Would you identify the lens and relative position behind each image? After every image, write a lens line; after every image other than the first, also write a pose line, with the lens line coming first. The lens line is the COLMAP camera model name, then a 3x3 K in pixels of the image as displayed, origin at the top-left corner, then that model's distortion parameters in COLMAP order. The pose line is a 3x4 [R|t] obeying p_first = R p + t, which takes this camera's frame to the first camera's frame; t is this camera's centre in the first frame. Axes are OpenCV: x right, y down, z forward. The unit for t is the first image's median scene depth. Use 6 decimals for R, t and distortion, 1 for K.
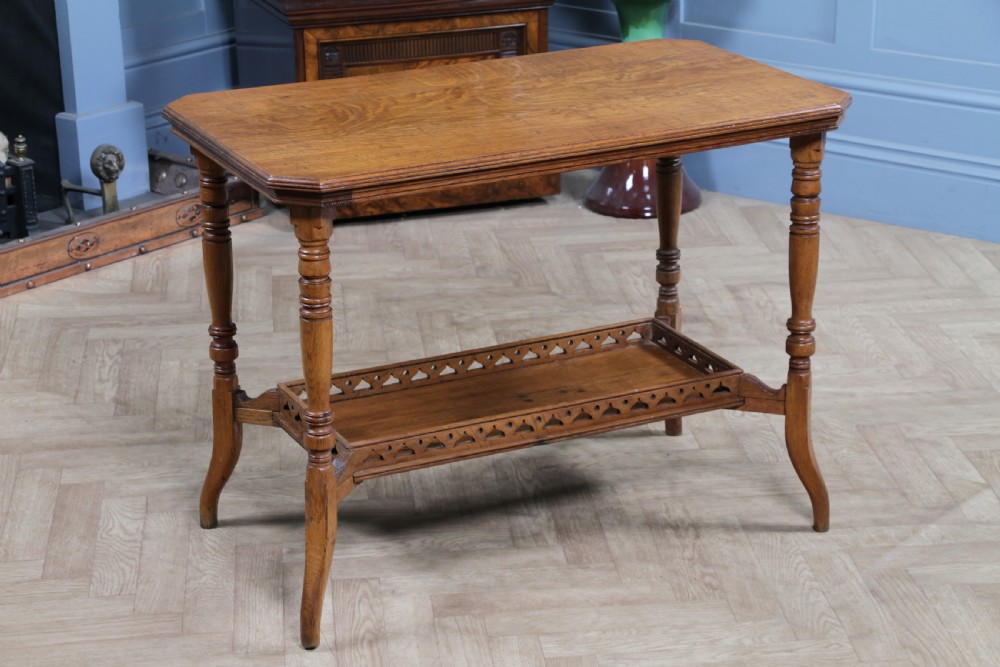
lens RADIAL K [[2424.6, 0, 460.3], [0, 2424.6, 352.3], [0, 0, 1]] dist [0.347709, 0.000000]
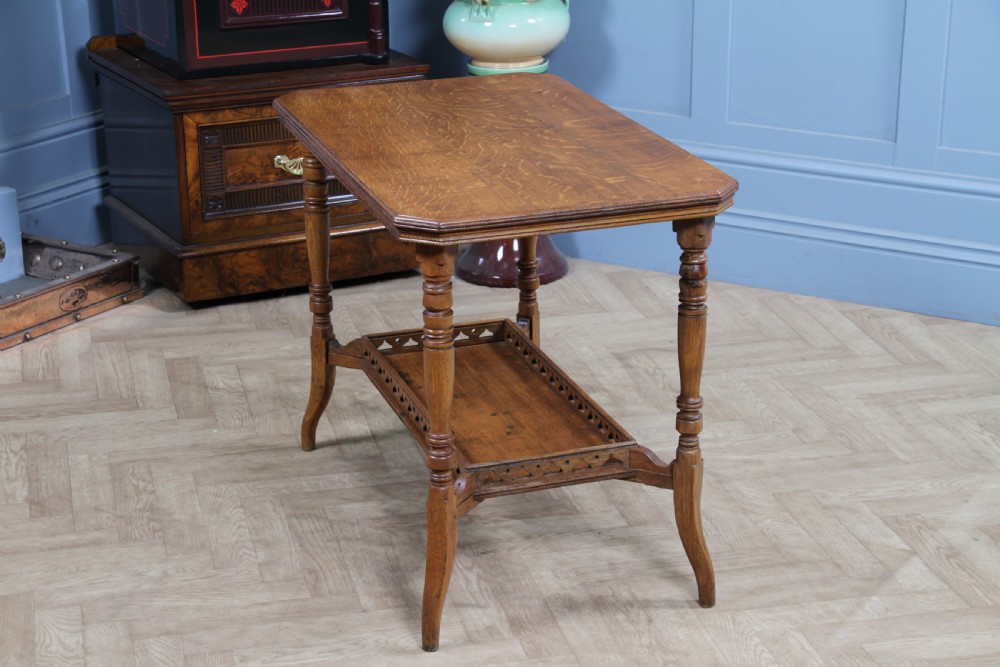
lens RADIAL K [[2169.2, 0, 475.0], [0, 2169.2, 338.1], [0, 0, 1]] dist [0.287495, 0.000000]
pose [[0.991679, -0.036418, 0.123480, -0.077050], [0.038006, 0.999222, -0.010531, -0.032395], [-0.123000, 0.015137, 0.992291, 0.110608]]
